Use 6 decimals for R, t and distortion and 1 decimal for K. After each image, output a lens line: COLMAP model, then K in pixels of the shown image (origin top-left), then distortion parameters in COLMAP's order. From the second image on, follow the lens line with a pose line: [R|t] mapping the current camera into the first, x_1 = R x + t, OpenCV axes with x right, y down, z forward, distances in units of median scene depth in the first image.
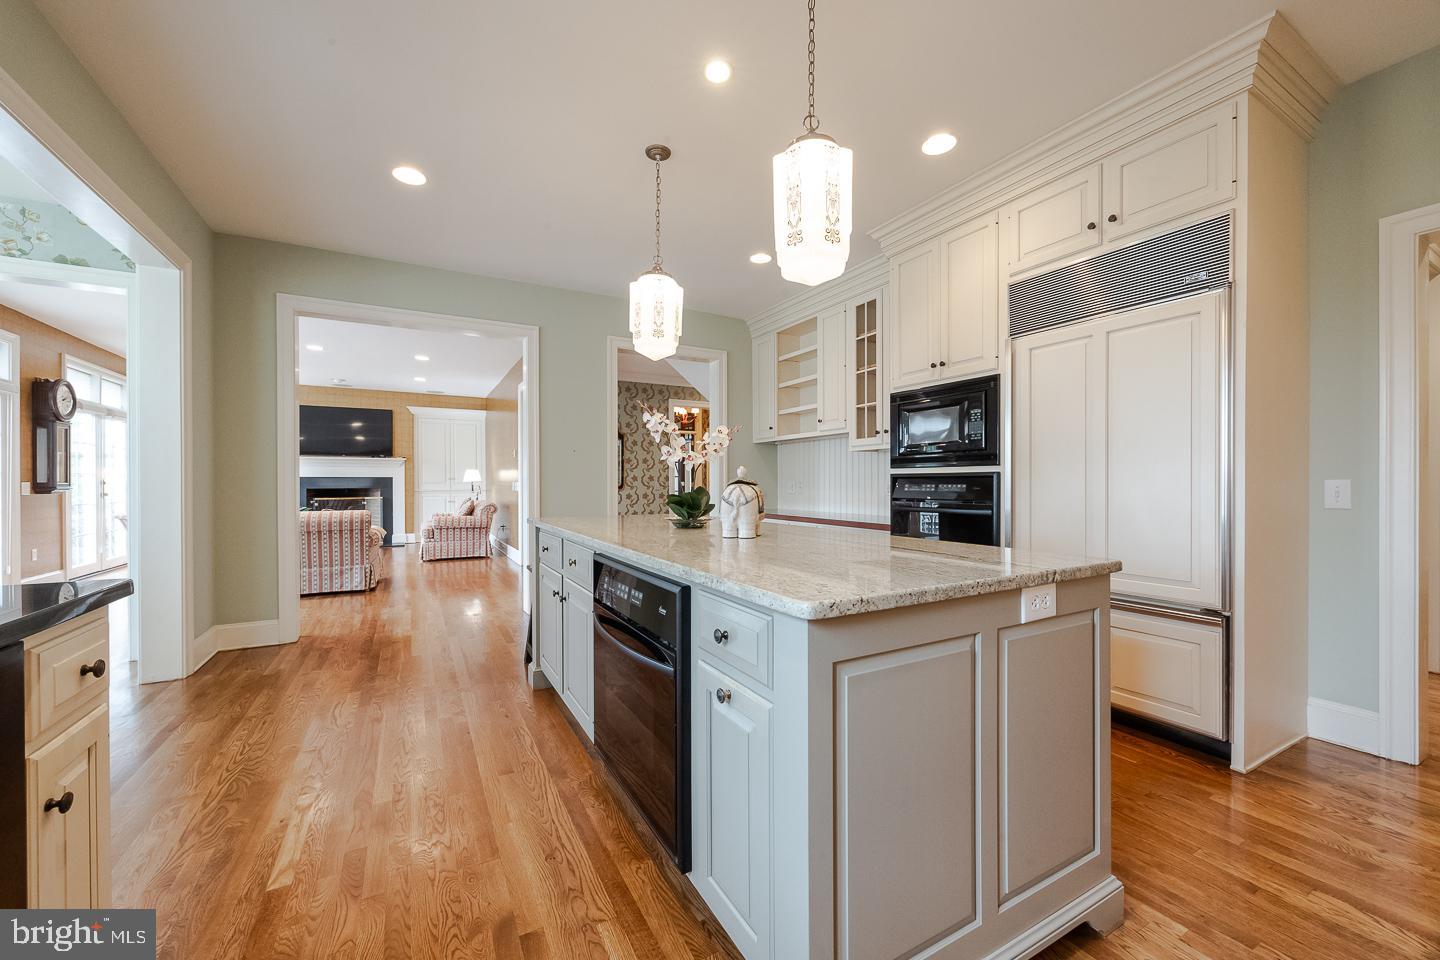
lens RADIAL K [[552.2, 0, 720.0], [0, 552.2, 480.0], [0, 0, 1]] dist [-0.000193, -0.000240]
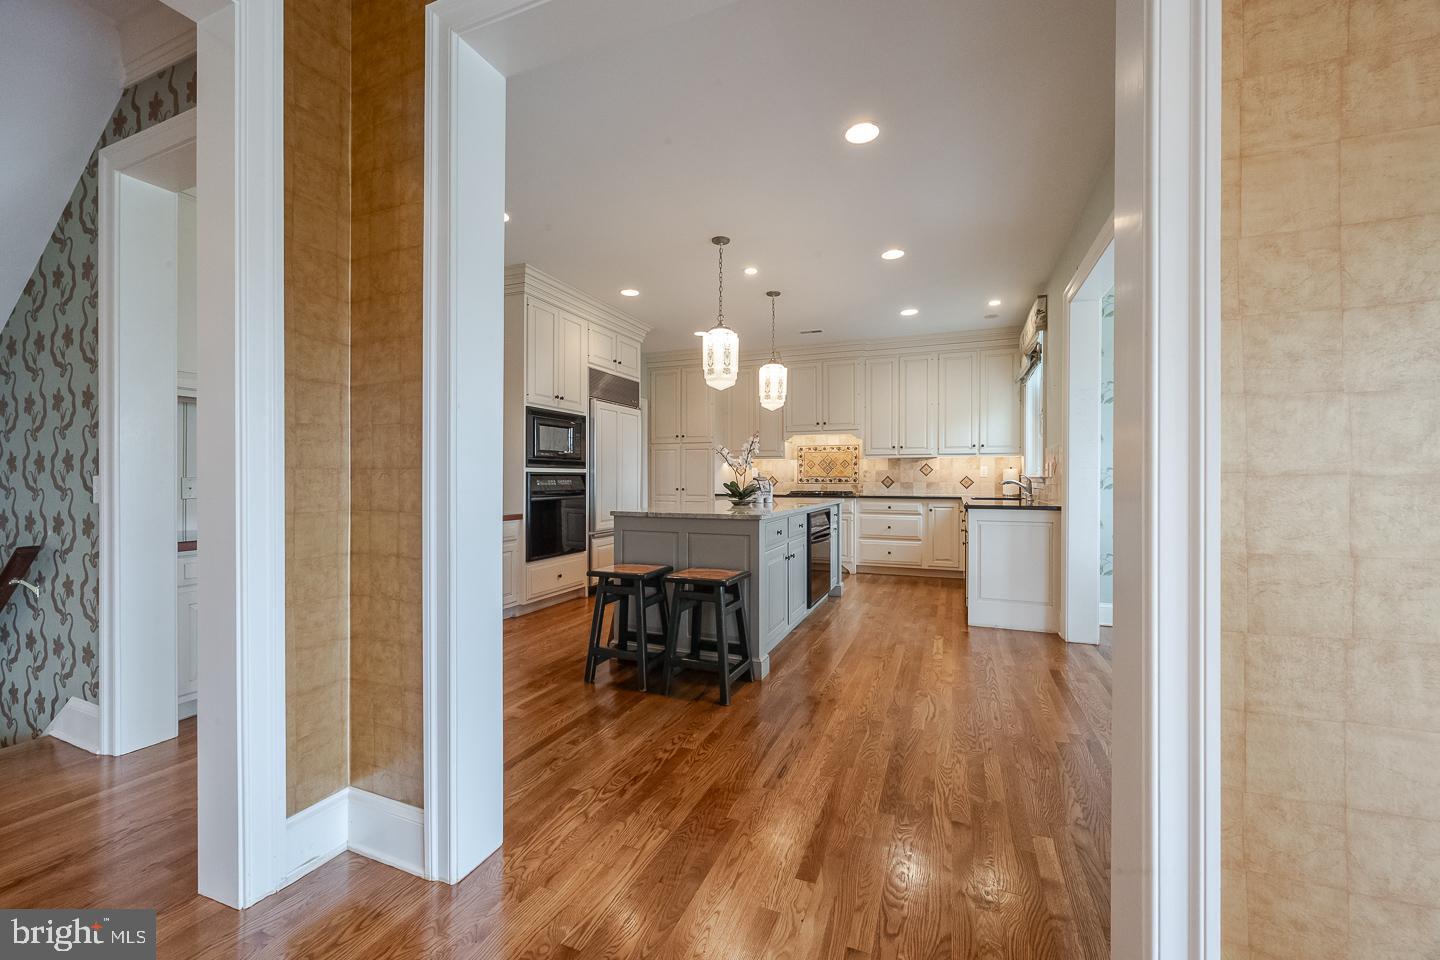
lens RADIAL K [[560.7, 0, 724.9], [0, 560.7, 478.7], [0, 0, 1]] dist [-0.000912, -0.000035]
pose [[-0.626578, -0.002962, 0.779353, -1.111087], [-0.005322, 0.999986, -0.000478, 0.003172], [-0.779340, -0.004448, -0.626585, 1.718981]]
